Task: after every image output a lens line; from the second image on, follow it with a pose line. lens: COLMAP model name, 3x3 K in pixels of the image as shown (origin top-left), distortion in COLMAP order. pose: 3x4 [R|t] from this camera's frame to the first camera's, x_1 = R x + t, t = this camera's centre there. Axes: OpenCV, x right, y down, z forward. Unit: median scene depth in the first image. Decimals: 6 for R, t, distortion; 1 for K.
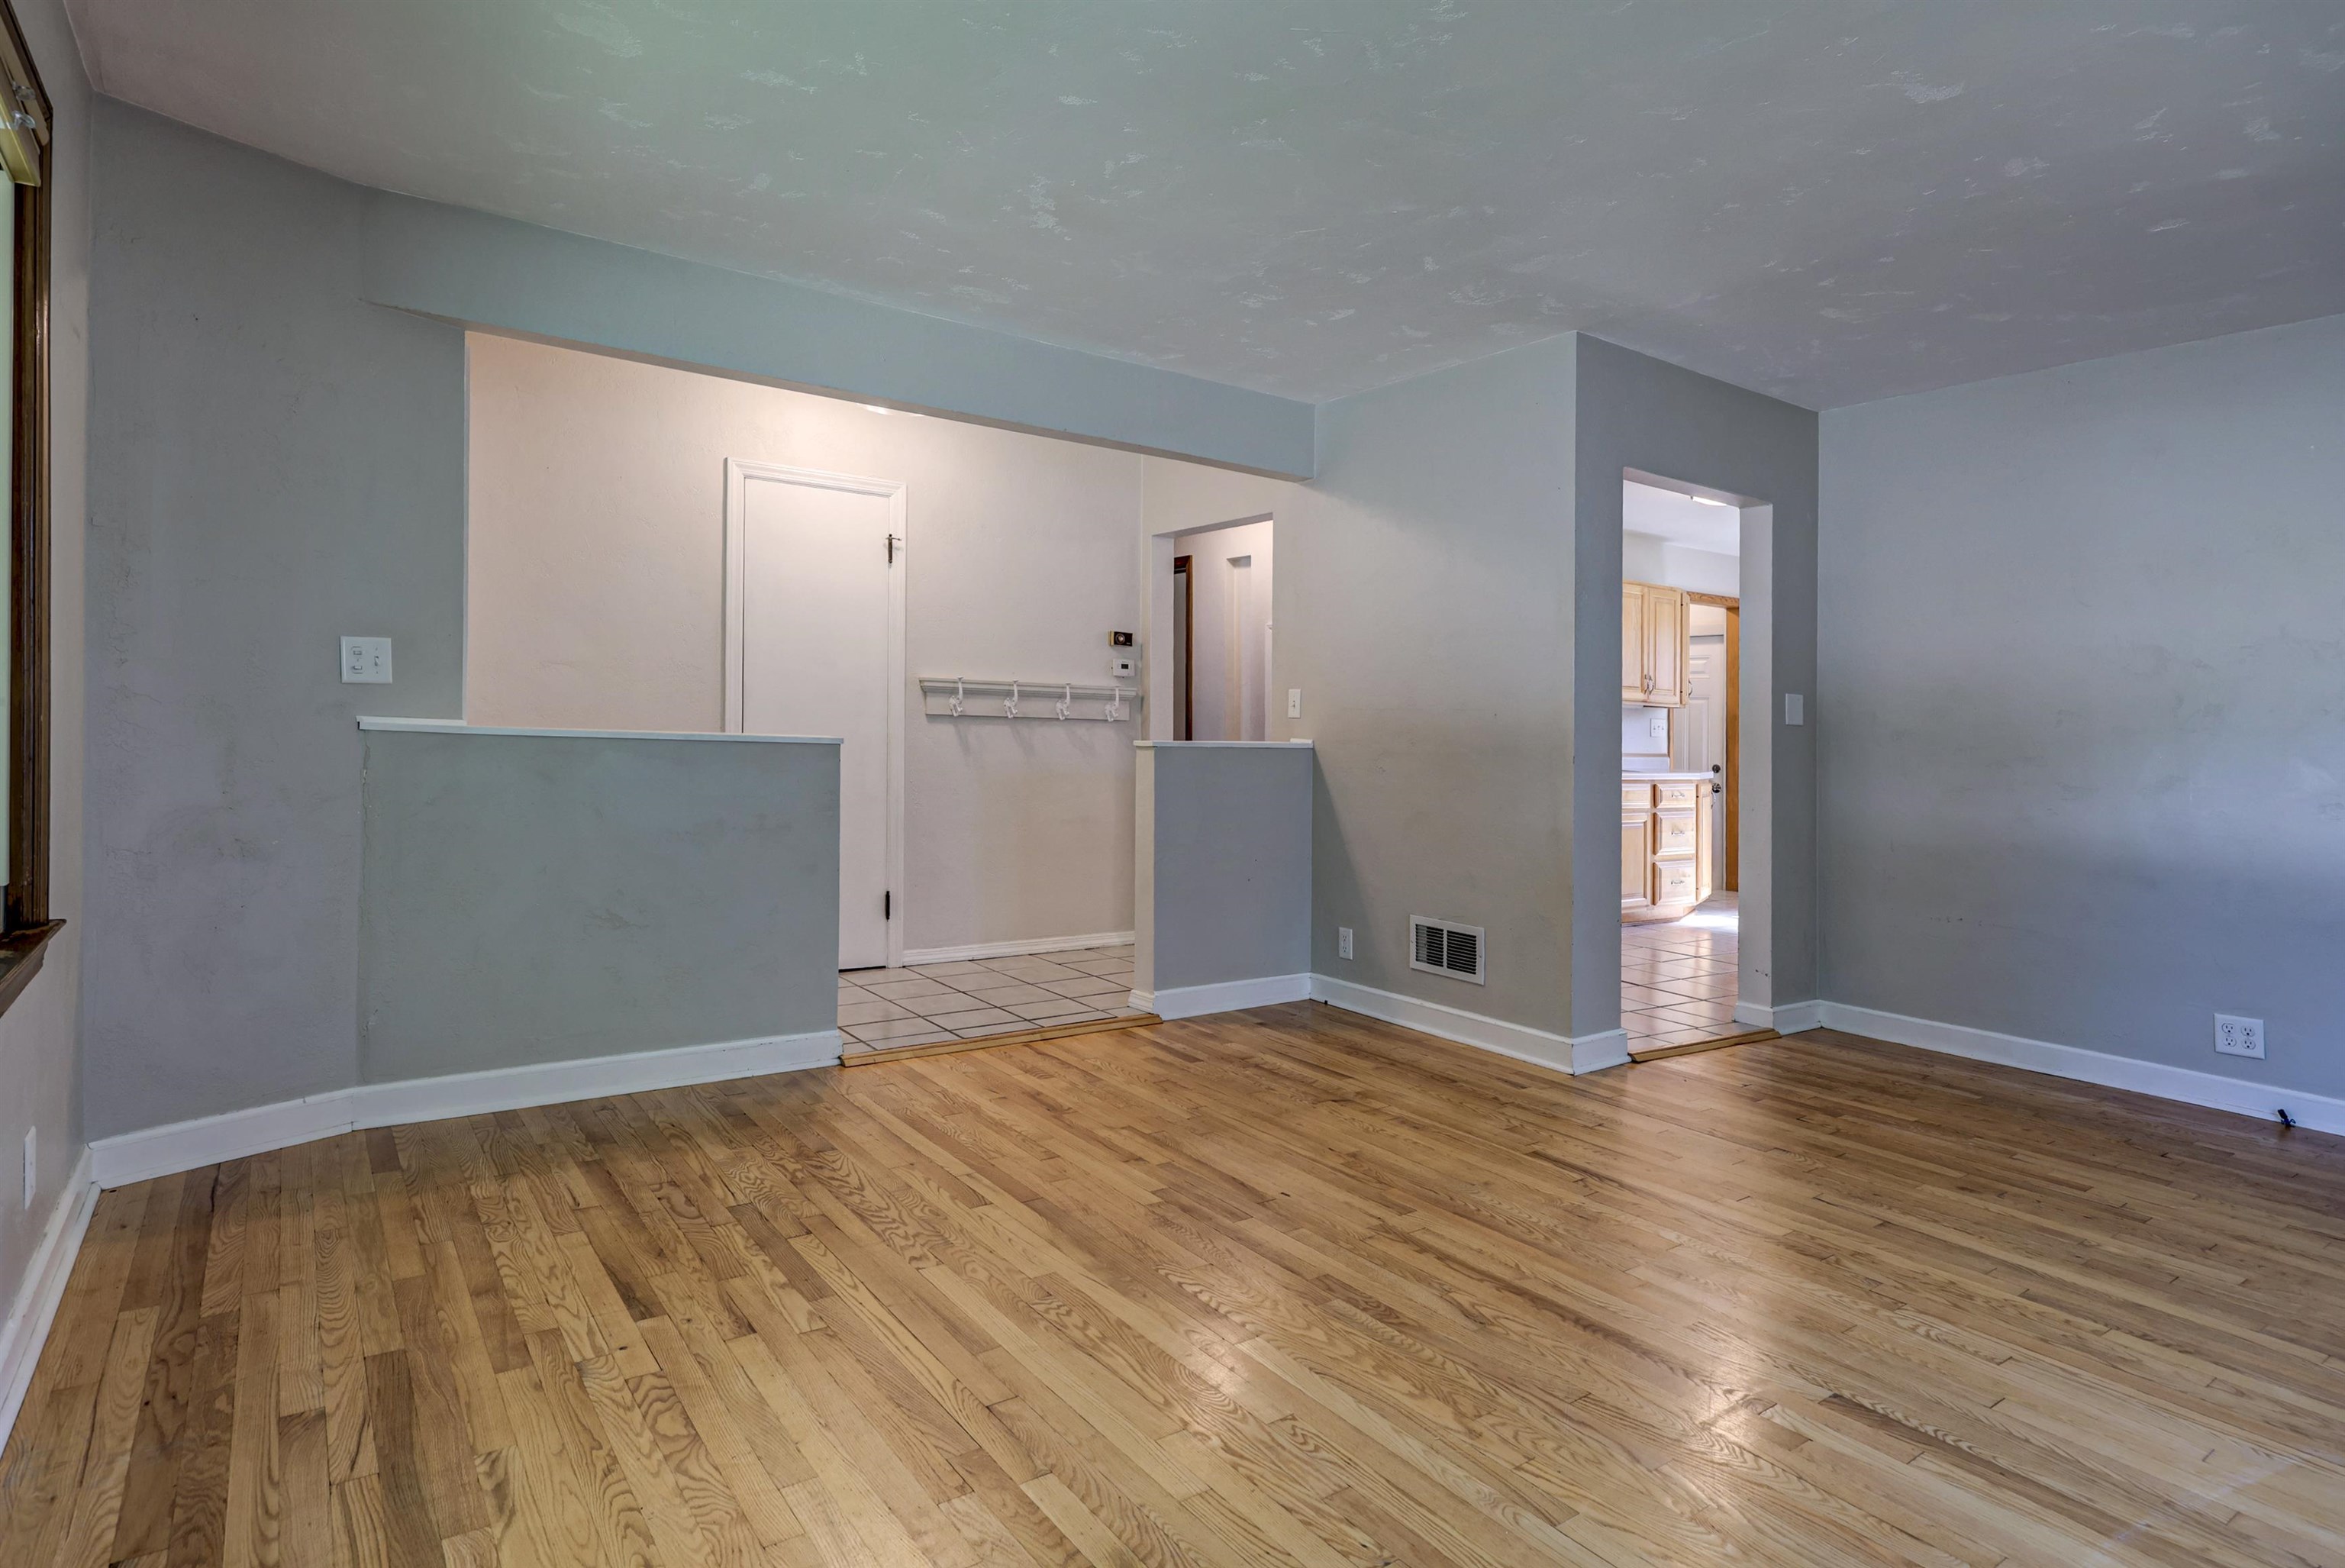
lens RADIAL K [[1263.6, 0, 1170.3], [0, 1263.6, 768.9], [0, 0, 1]] dist [0.000116, 0.000463]
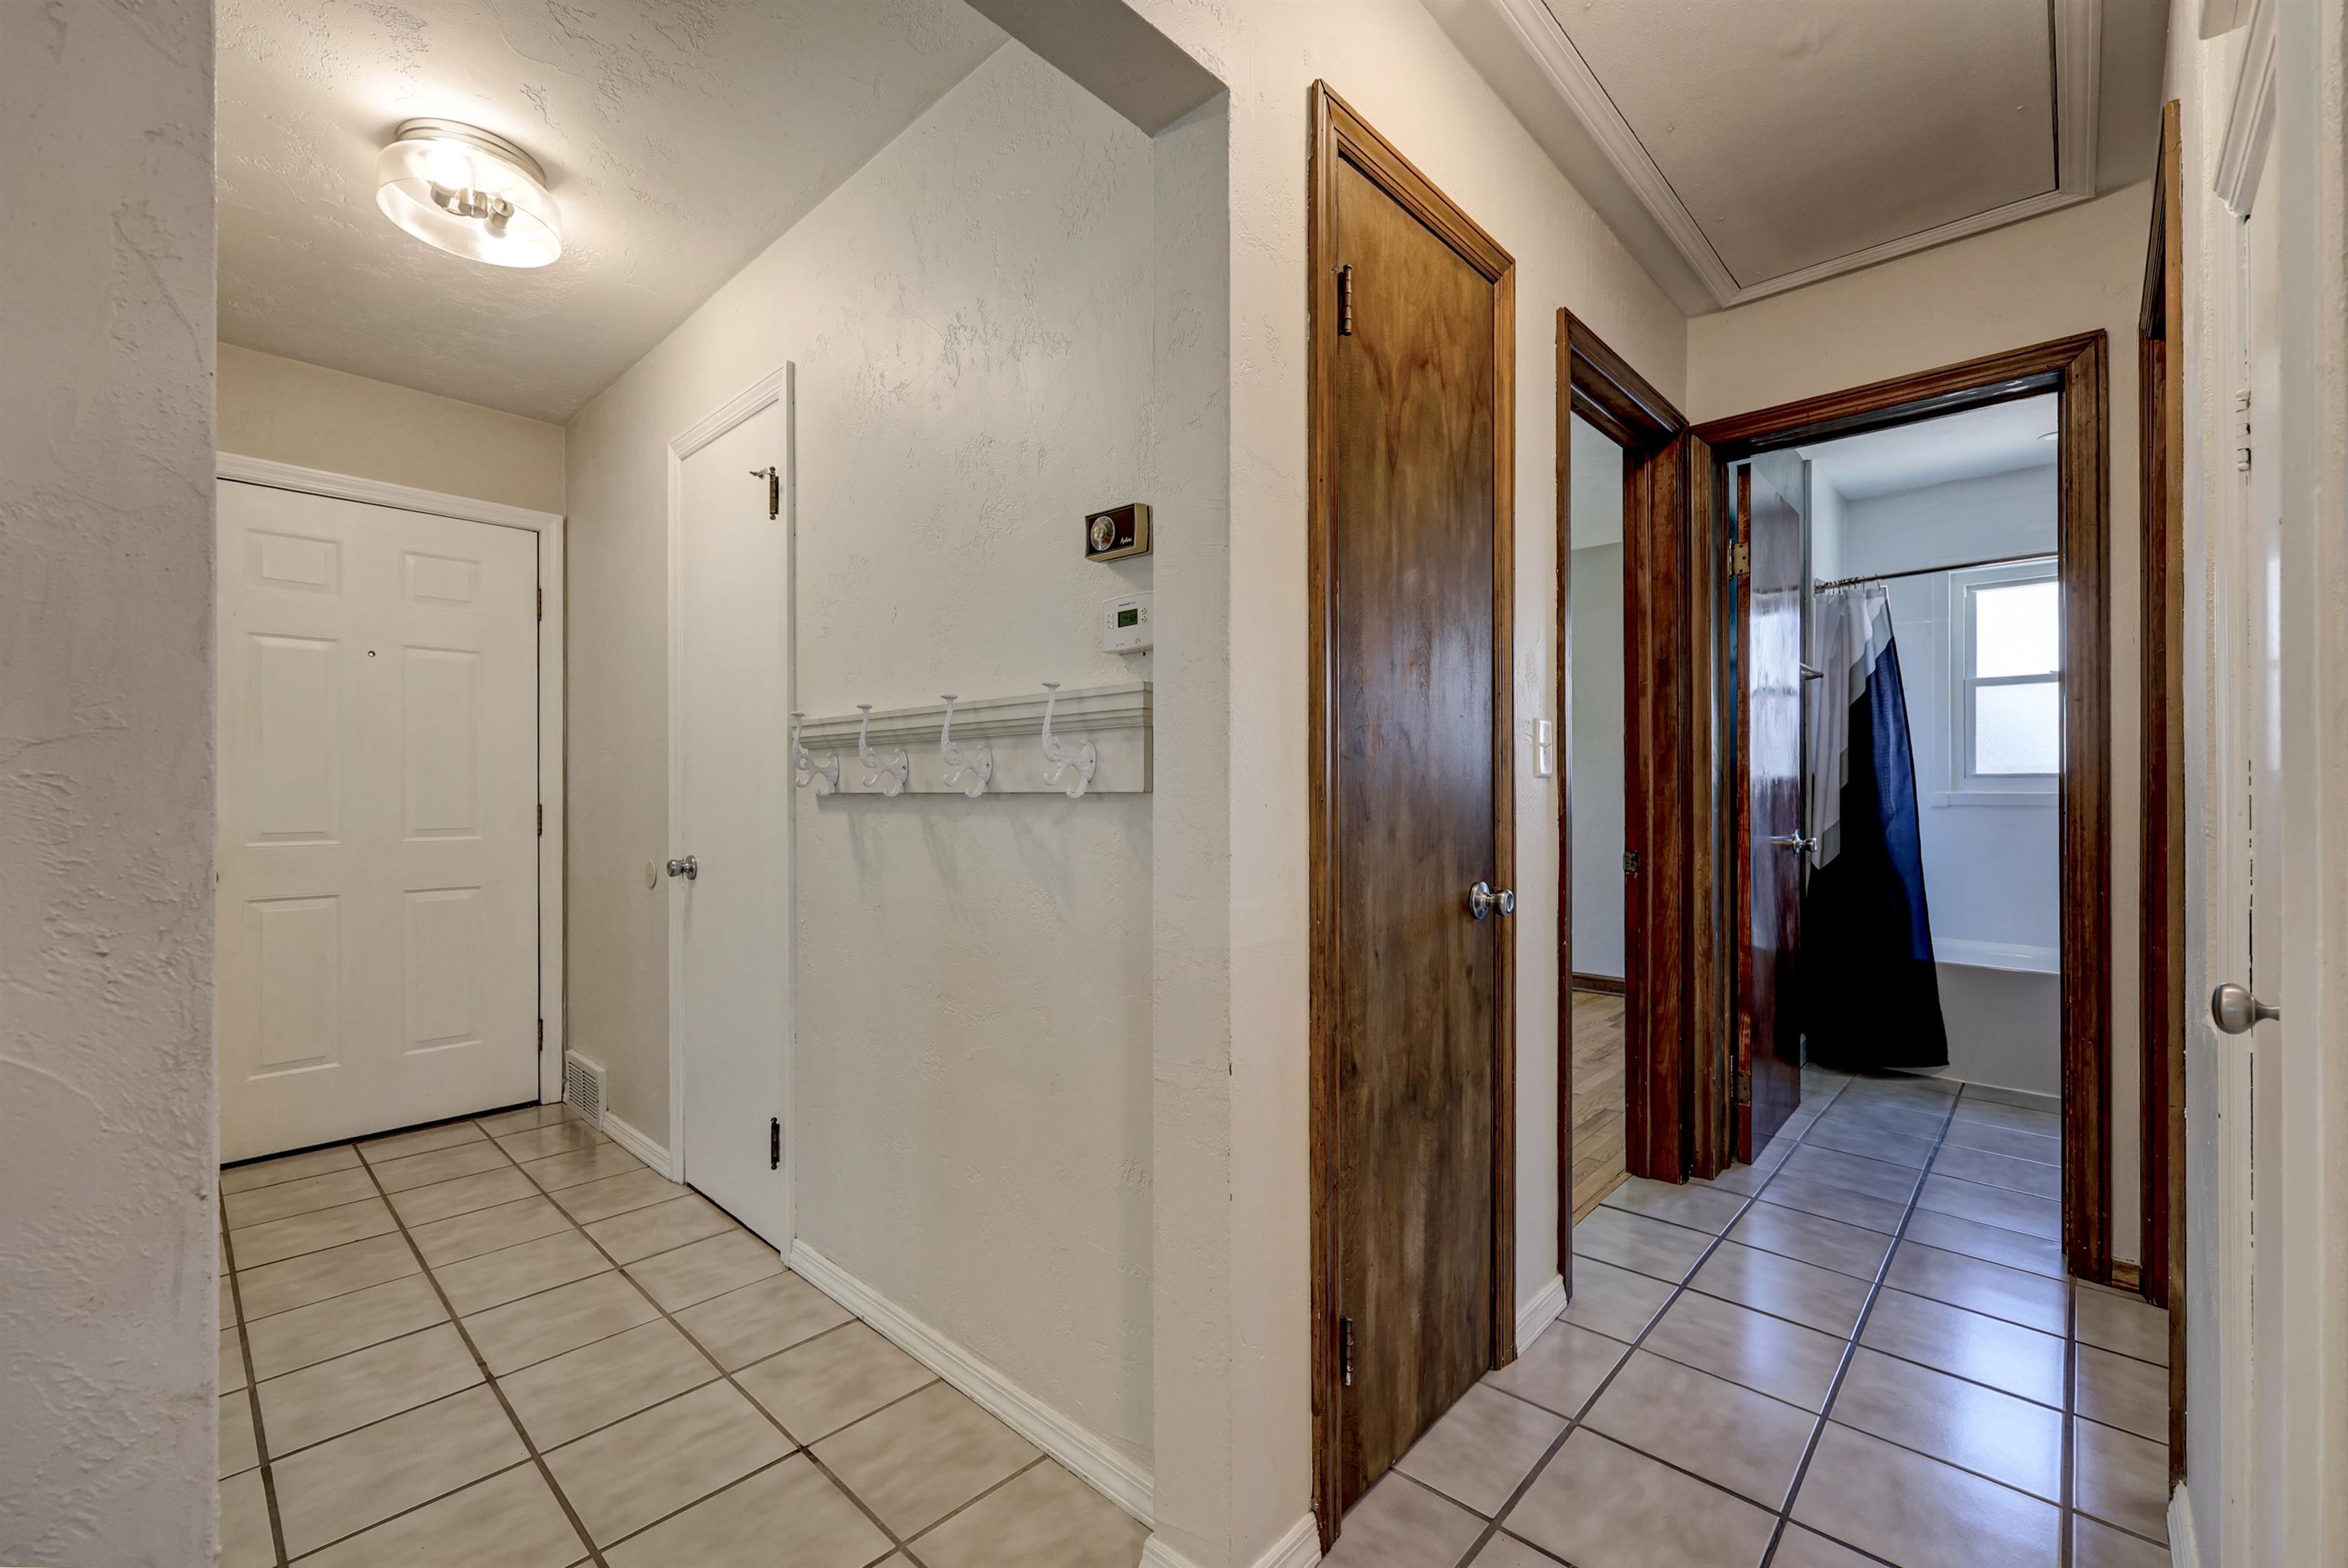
lens RADIAL K [[964.5, 0, 1172.4], [0, 964.5, 820.8], [0, 0, 1]] dist [-0.001106, -0.000103]
pose [[0.196979, -0.002024, -0.980406, 0.366670], [-0.025714, 0.999643, -0.007230, -0.054395], [0.980071, 0.026634, 0.196856, 1.779231]]
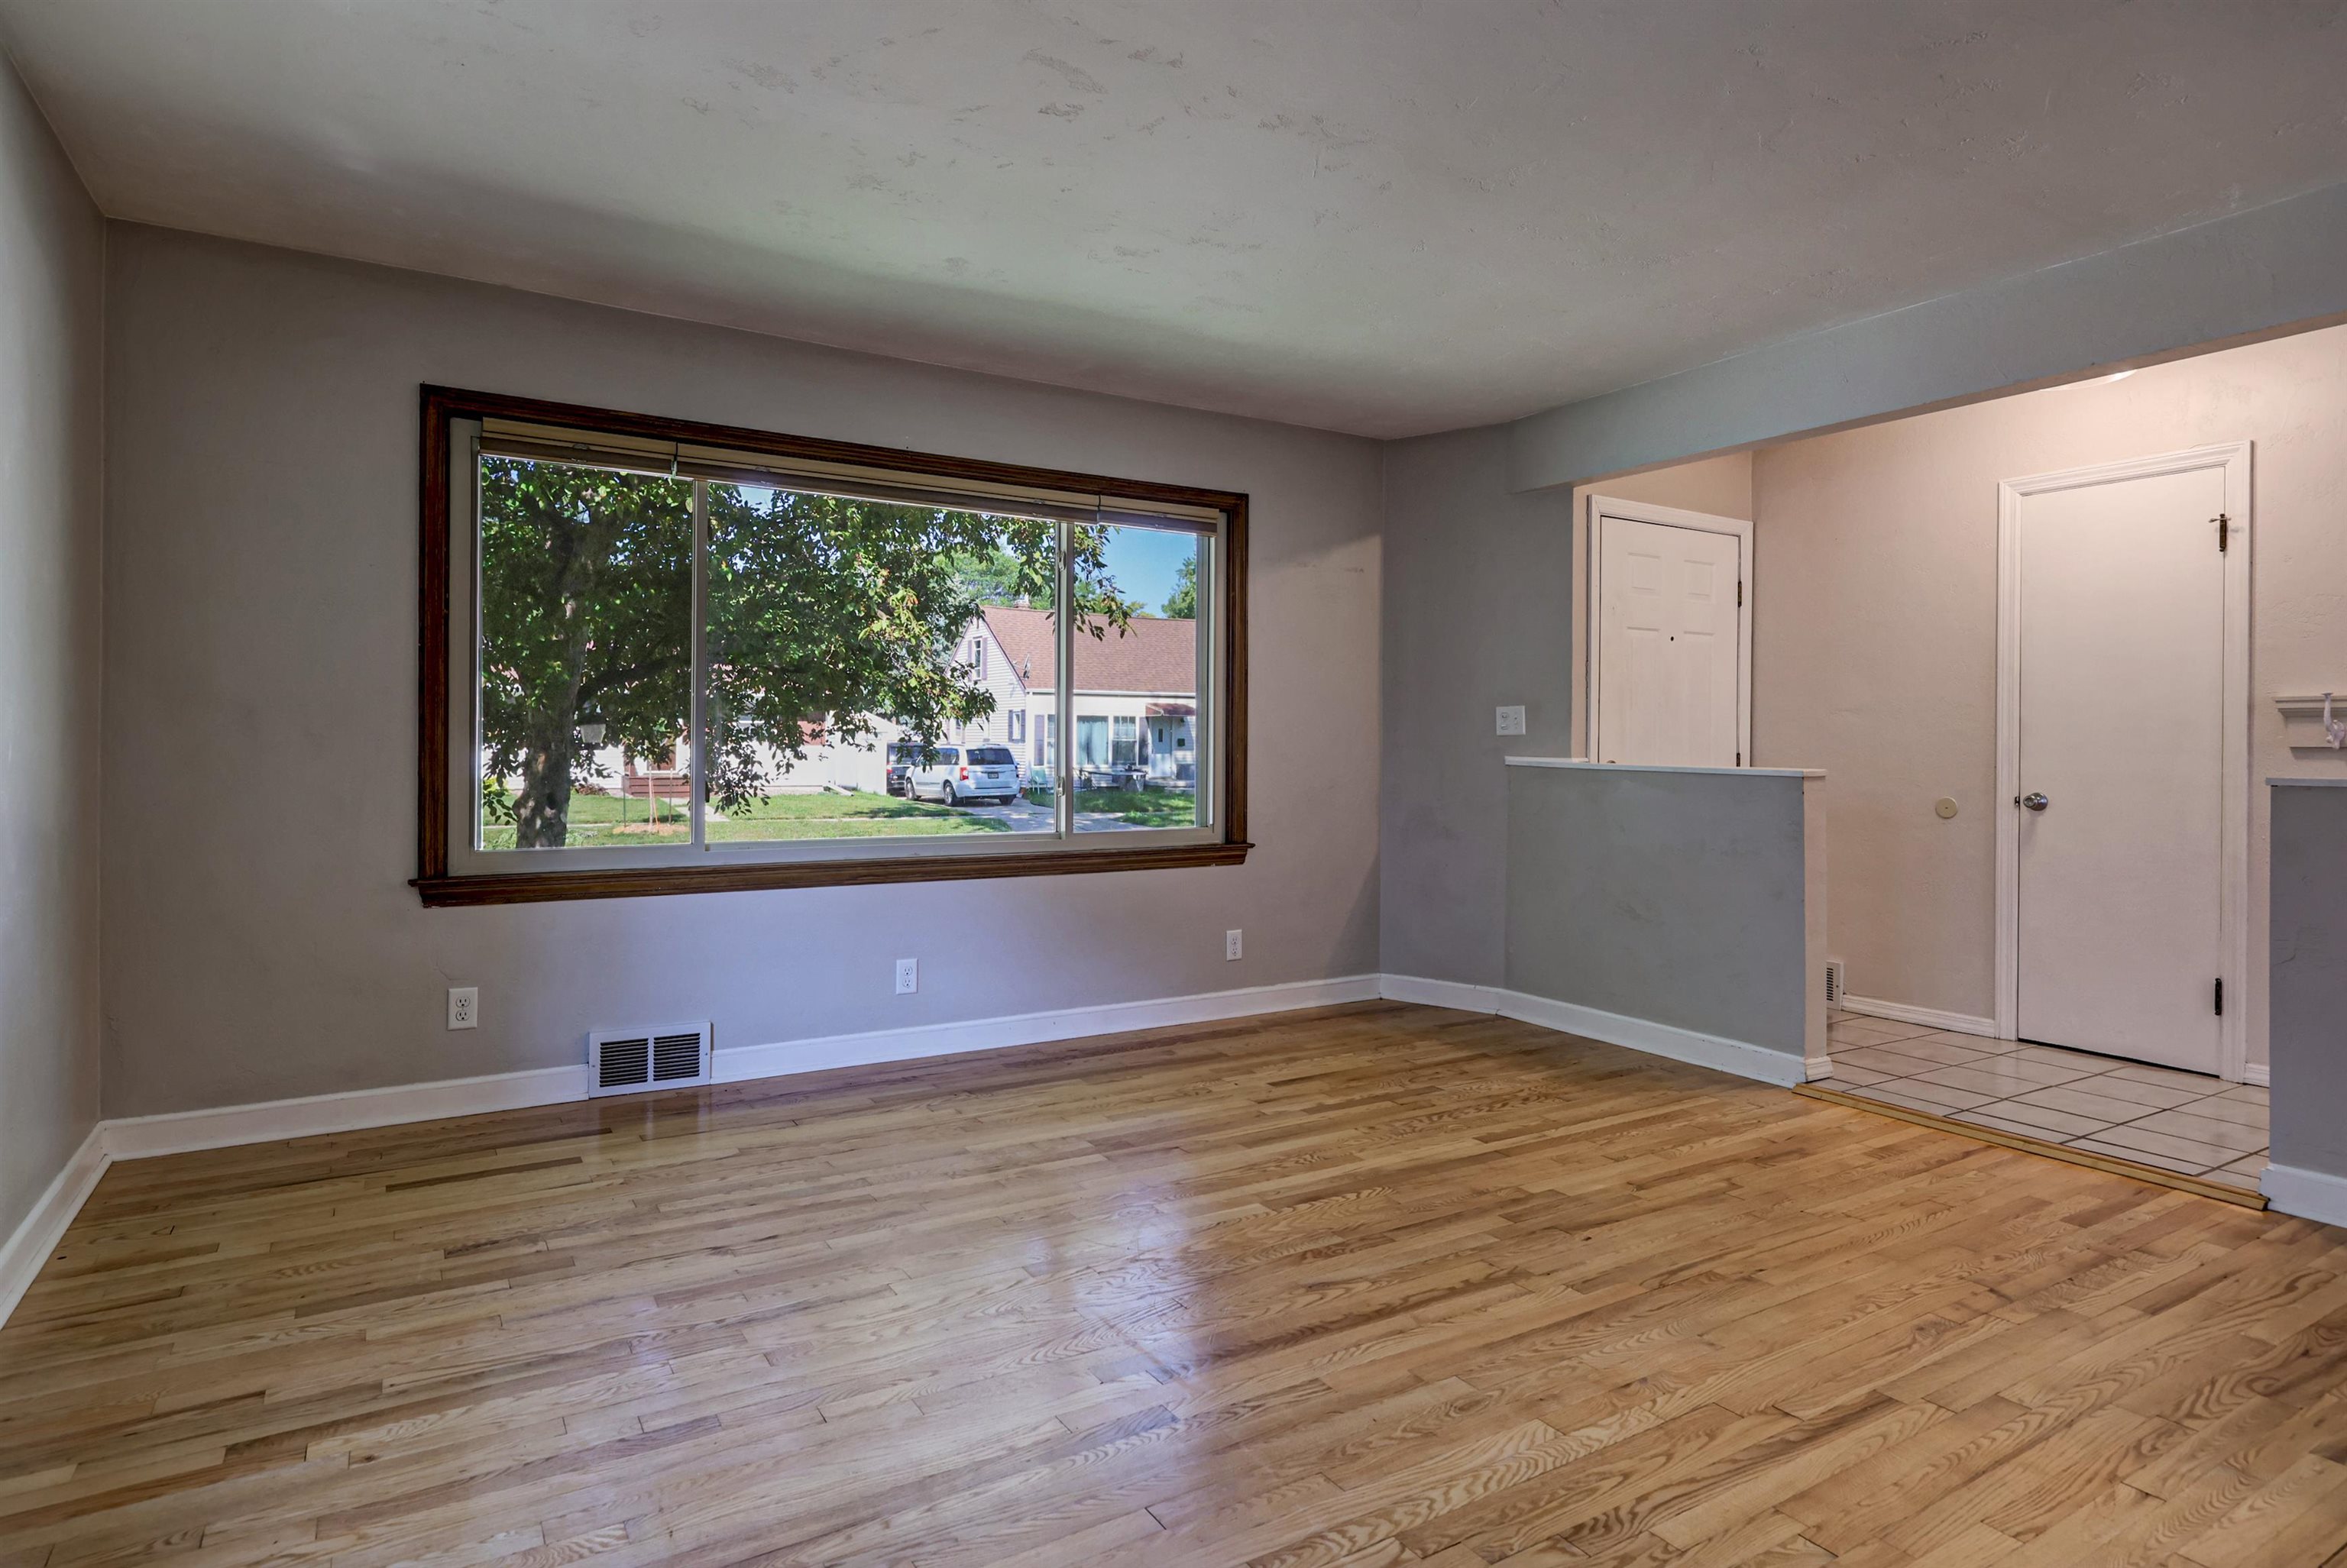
lens RADIAL K [[1264.4, 0, 1171.3], [0, 1264.4, 768.9], [0, 0, 1]] dist [0.000116, 0.000463]
pose [[-0.069308, -0.011720, -0.997526, 0.968585], [-0.044162, 0.998987, -0.008669, 0.007158], [0.996617, 0.043452, -0.069755, 0.677526]]
